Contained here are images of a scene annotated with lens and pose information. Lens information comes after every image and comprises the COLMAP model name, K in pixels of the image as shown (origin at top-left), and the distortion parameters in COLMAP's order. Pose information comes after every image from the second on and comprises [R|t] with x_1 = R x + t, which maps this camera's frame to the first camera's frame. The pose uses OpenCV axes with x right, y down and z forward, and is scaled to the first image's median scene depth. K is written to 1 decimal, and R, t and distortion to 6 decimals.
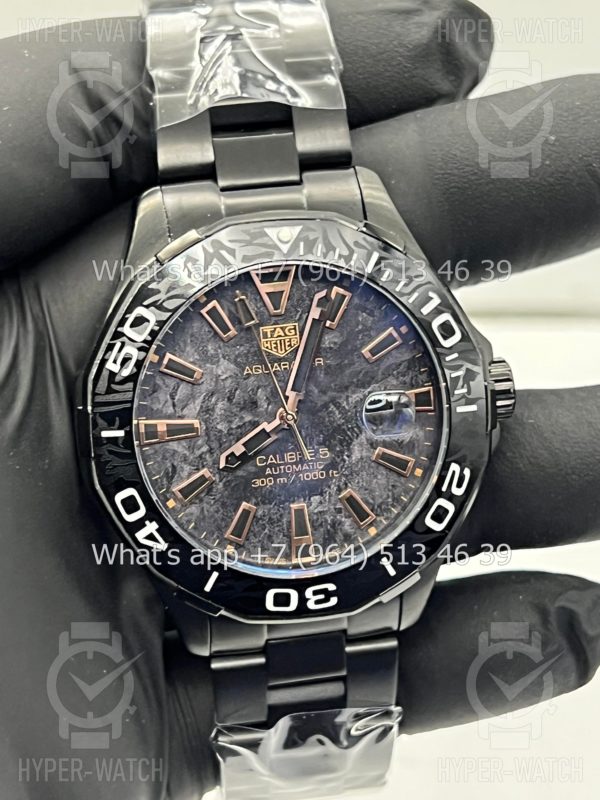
lens RADIAL K [[1896.0, 0, 296.9], [0, 1896.0, 390.9], [0, 0, 1]] dist [0.160784, 0.000000]
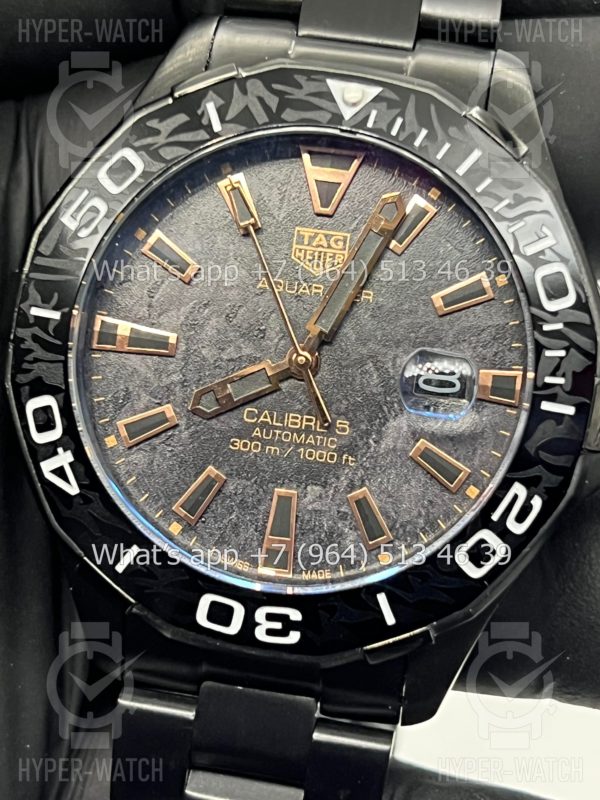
lens RADIAL K [[1896.0, 0, 298.5], [0, 1896.0, 406.9], [0, 0, 1]] dist [0.160784, 0.000000]
pose [[0.943574, 0.229672, -0.238575, 0.162508], [-0.259217, 0.960578, -0.100481, 0.099379], [0.206092, 0.156654, 0.965912, 0.337012]]
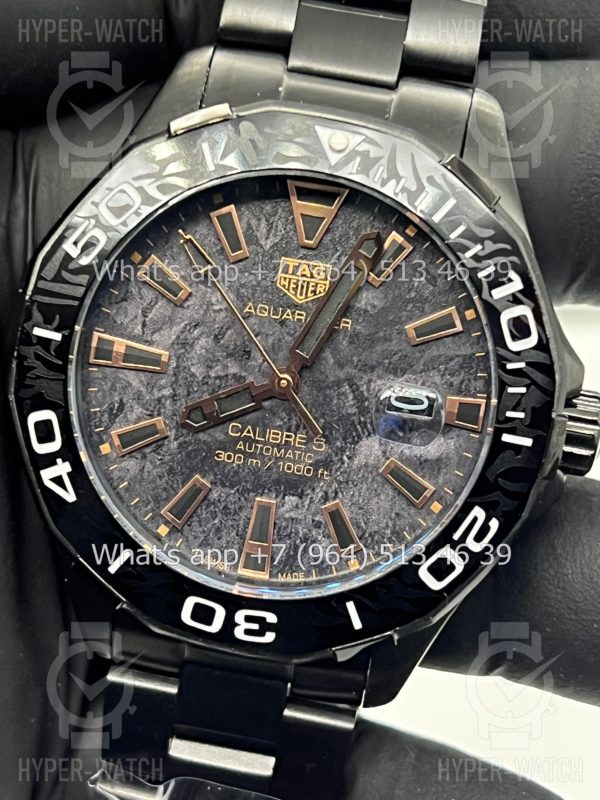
lens RADIAL K [[1896.0, 0, 299.4], [0, 1896.0, 398.0], [0, 0, 1]] dist [0.160784, 0.000000]
pose [[0.941334, 0.281459, -0.186201, 0.141982], [-0.286008, 0.958224, 0.002528, 0.015883], [0.179133, 0.050875, 0.982508, 0.268008]]
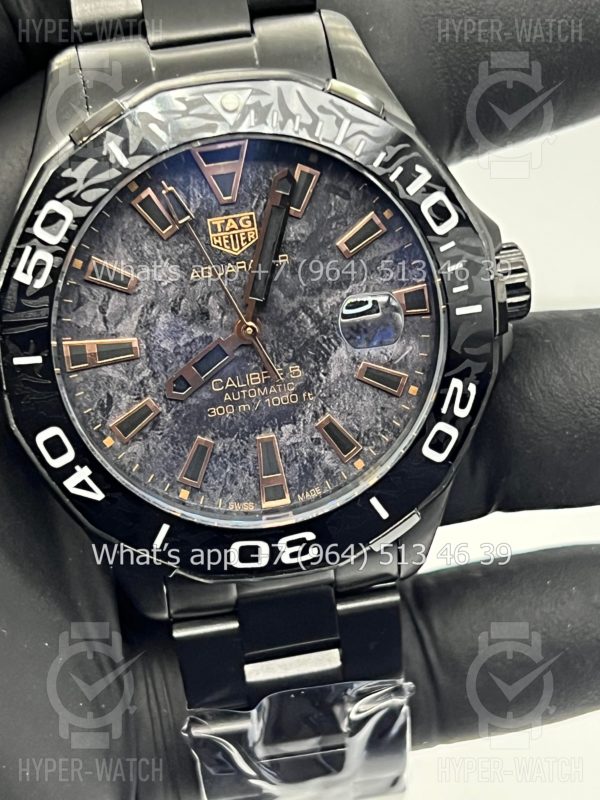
lens RADIAL K [[1896.0, 0, 302.2], [0, 1896.0, 405.1], [0, 0, 1]] dist [0.160784, 0.000000]
pose [[0.998616, -0.039679, -0.034506, 0.045141], [0.042189, 0.996264, 0.075349, -0.014096], [0.031388, -0.076700, 0.996560, 0.193101]]
